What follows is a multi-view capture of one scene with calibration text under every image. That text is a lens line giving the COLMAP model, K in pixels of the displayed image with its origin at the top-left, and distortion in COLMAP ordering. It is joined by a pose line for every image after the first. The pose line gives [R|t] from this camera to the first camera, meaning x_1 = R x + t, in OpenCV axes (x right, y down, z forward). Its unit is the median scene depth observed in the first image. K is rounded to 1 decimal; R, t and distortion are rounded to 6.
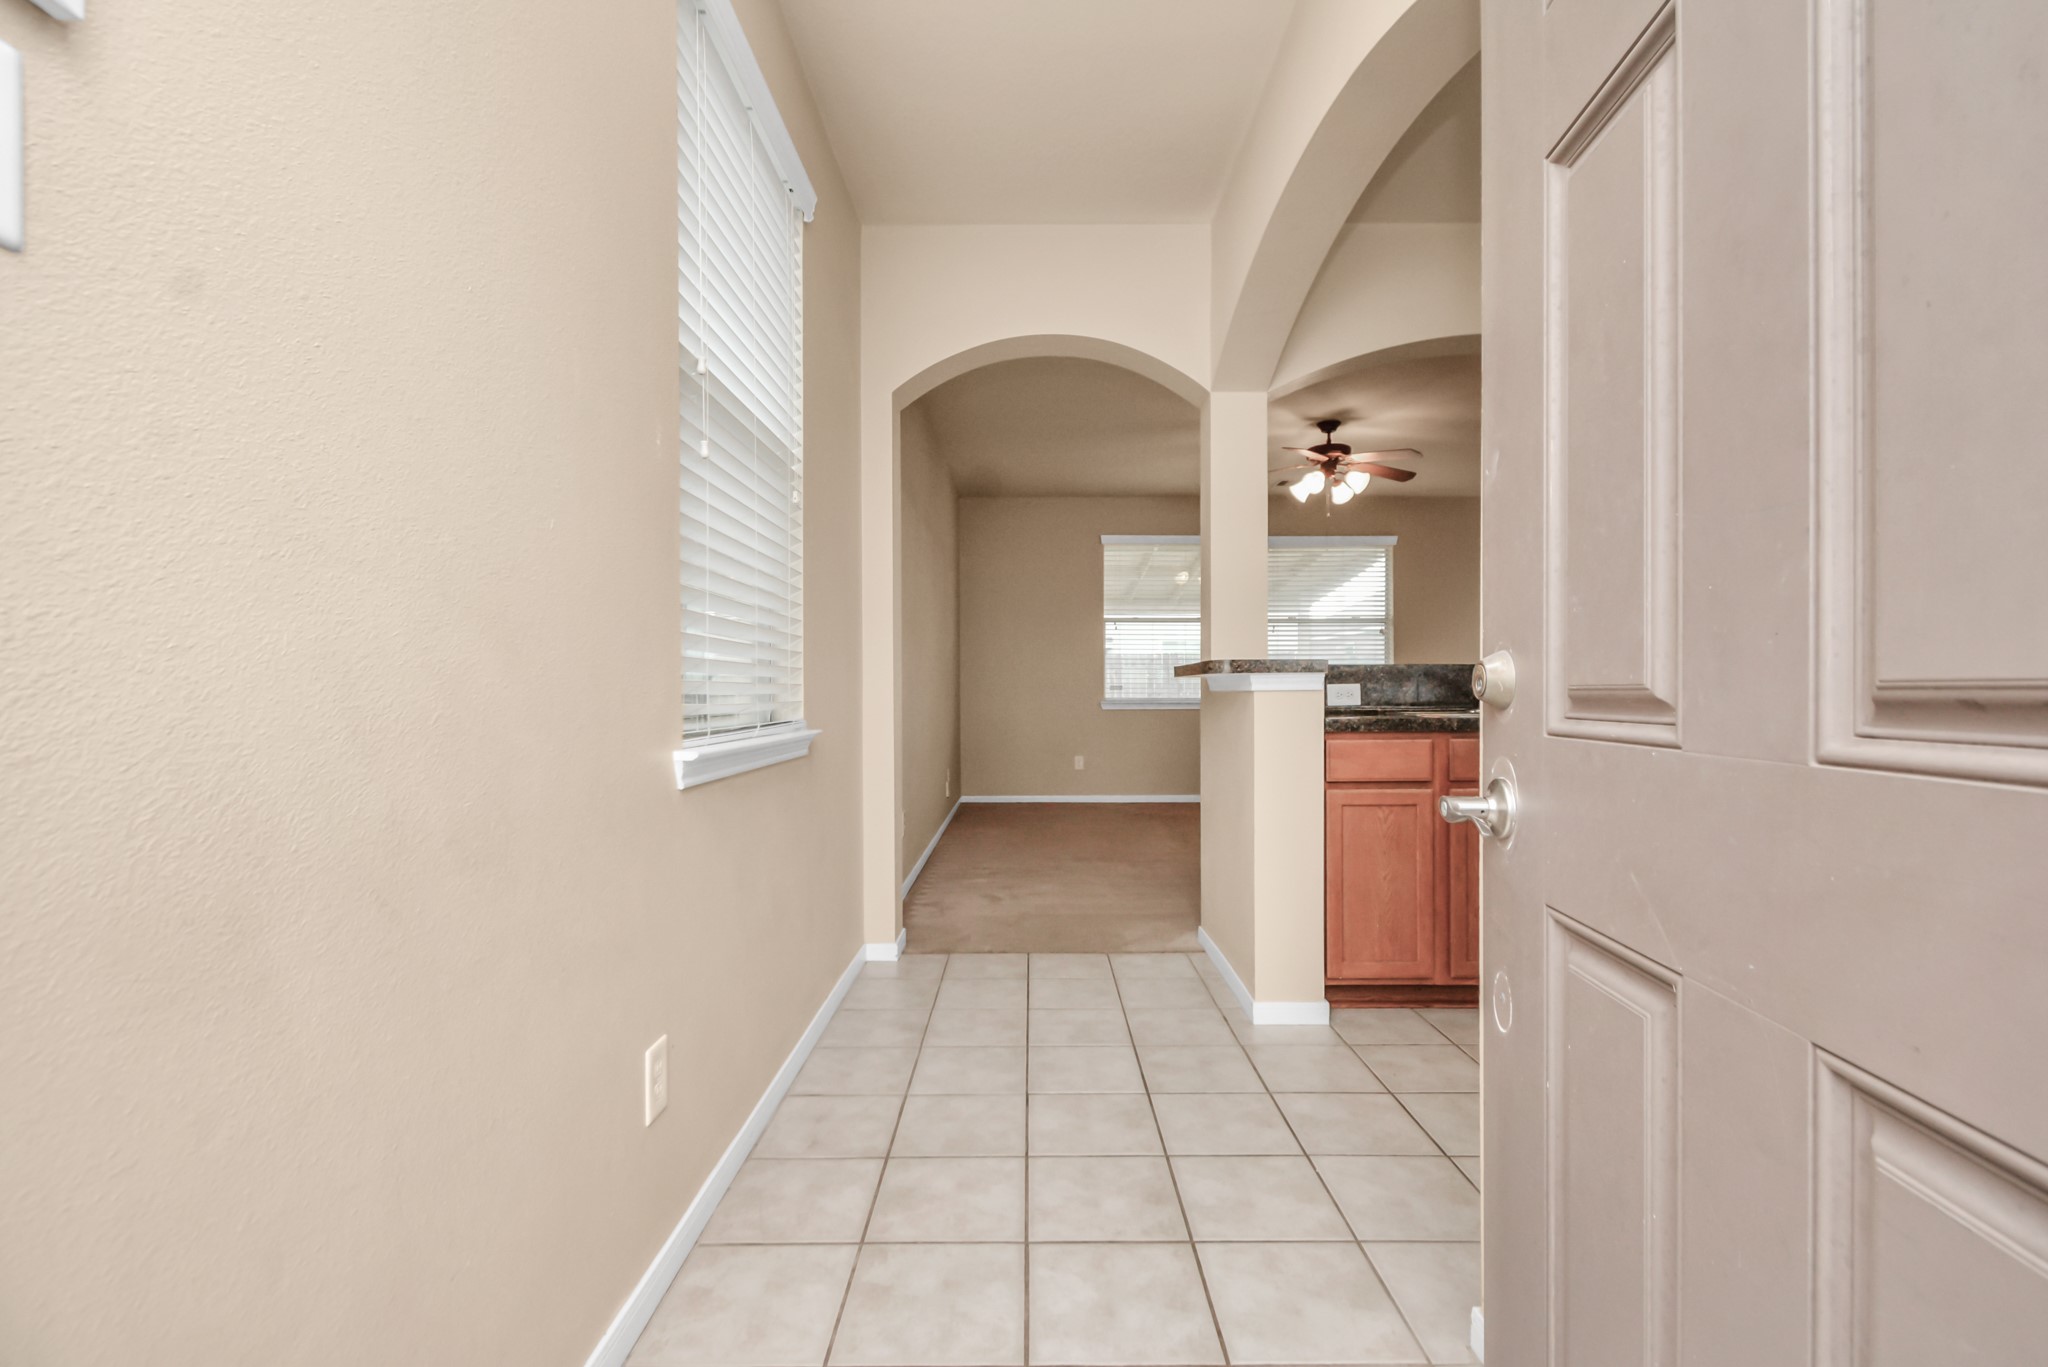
lens RADIAL K [[892.1, 0, 1024.0], [0, 892.1, 683.5], [0, 0, 1]] dist [-0.048024, 0.000033]
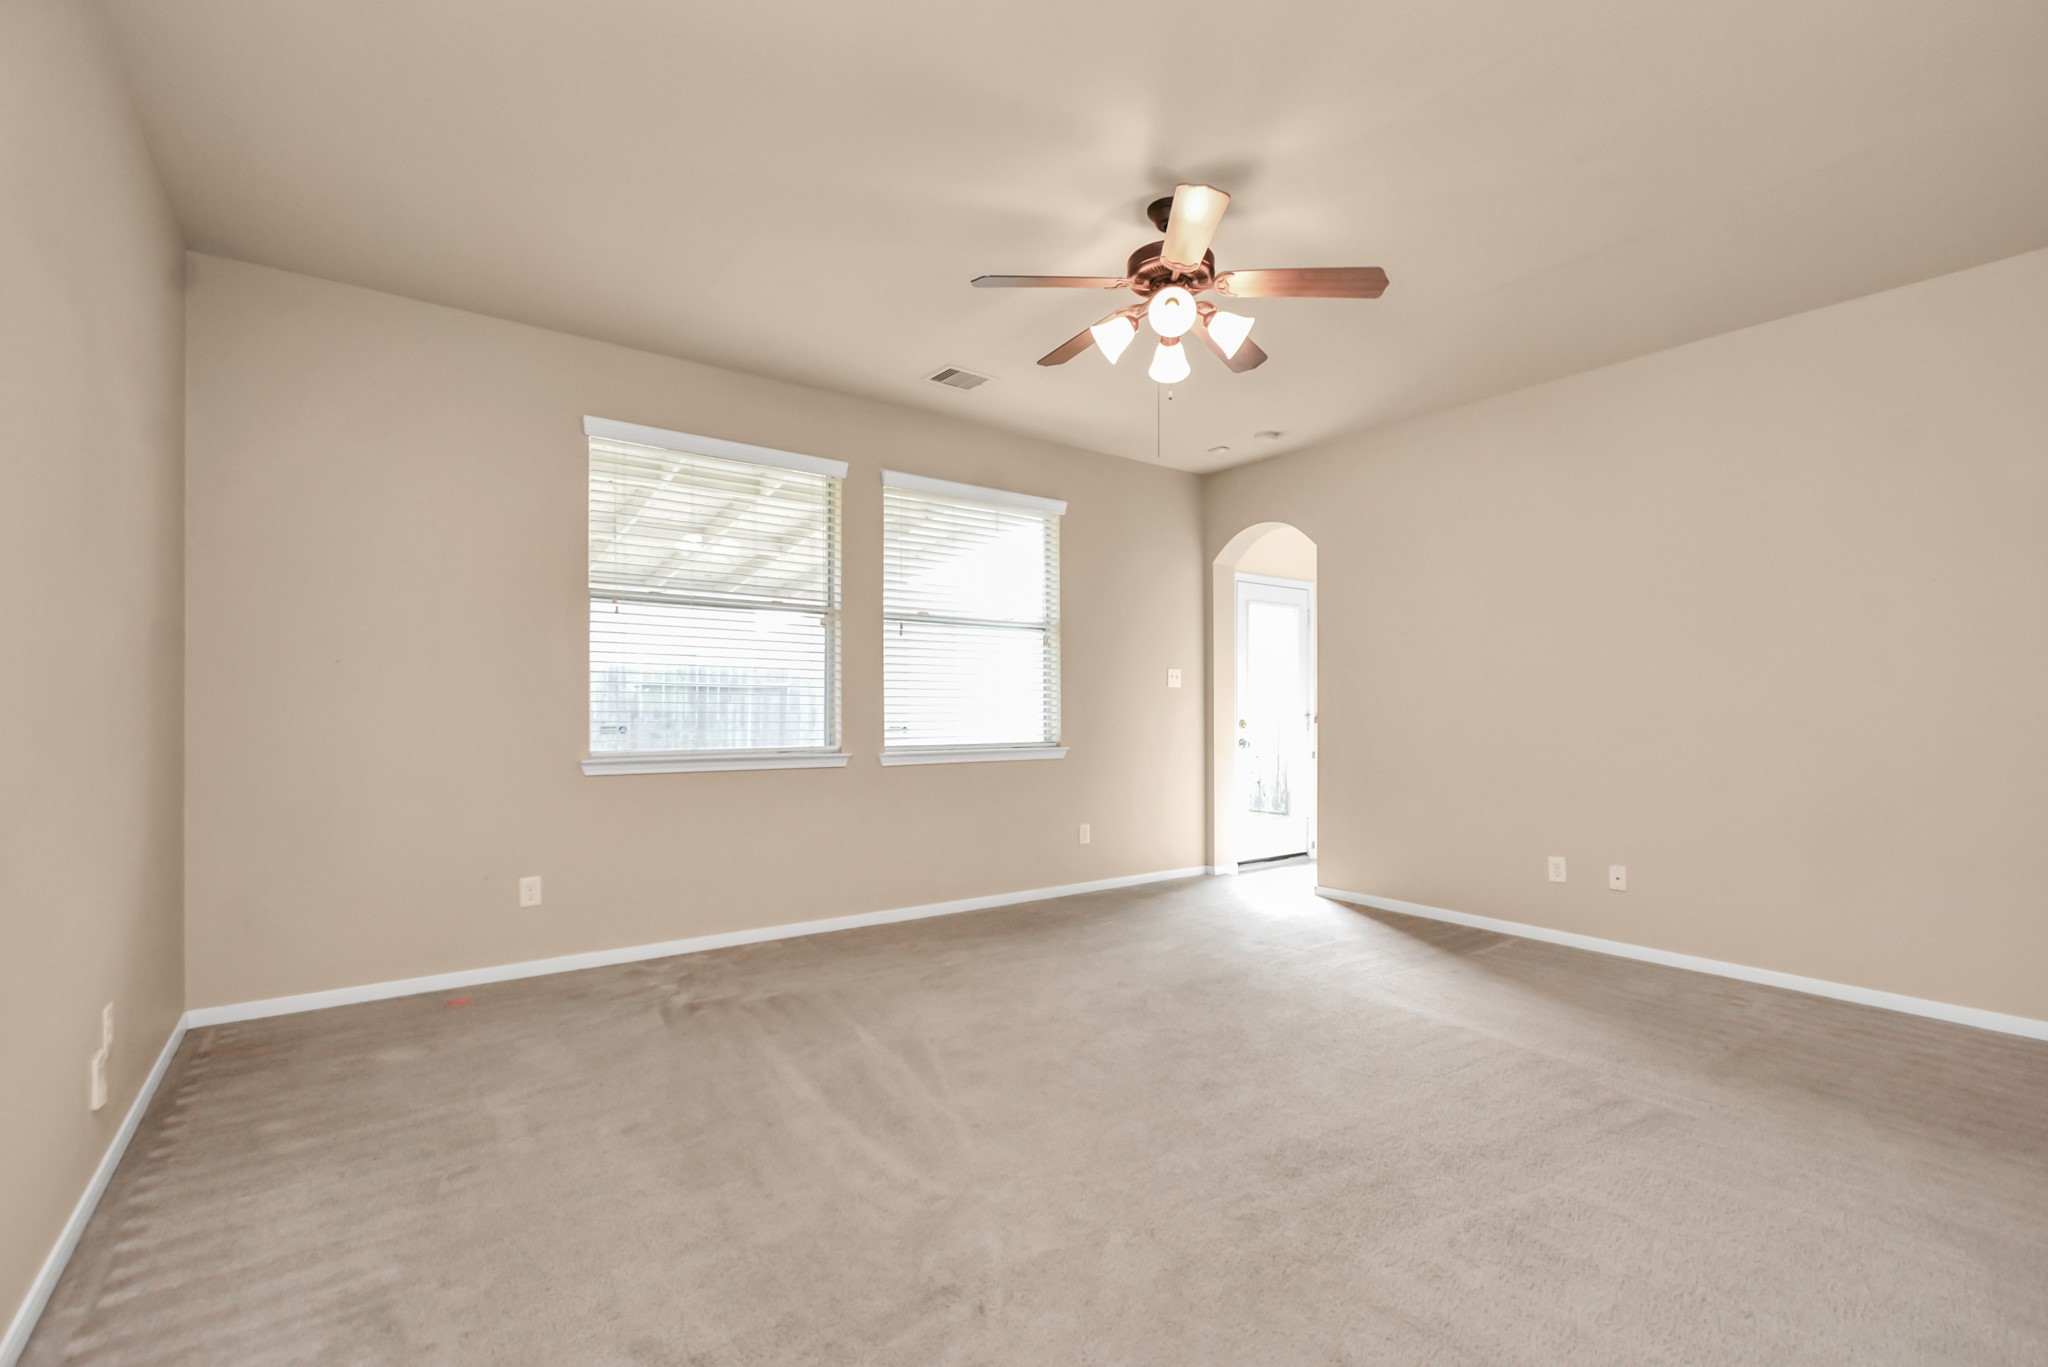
lens RADIAL K [[893.9, 0, 1025.4], [0, 893.9, 714.6], [0, 0, 1]] dist [-0.000424, -0.000082]
pose [[0.783258, 0.000822, 0.621696, -0.027059], [0.001848, 0.999992, -0.003651, -0.001911], [-0.621694, 0.004008, 0.783250, 0.484925]]
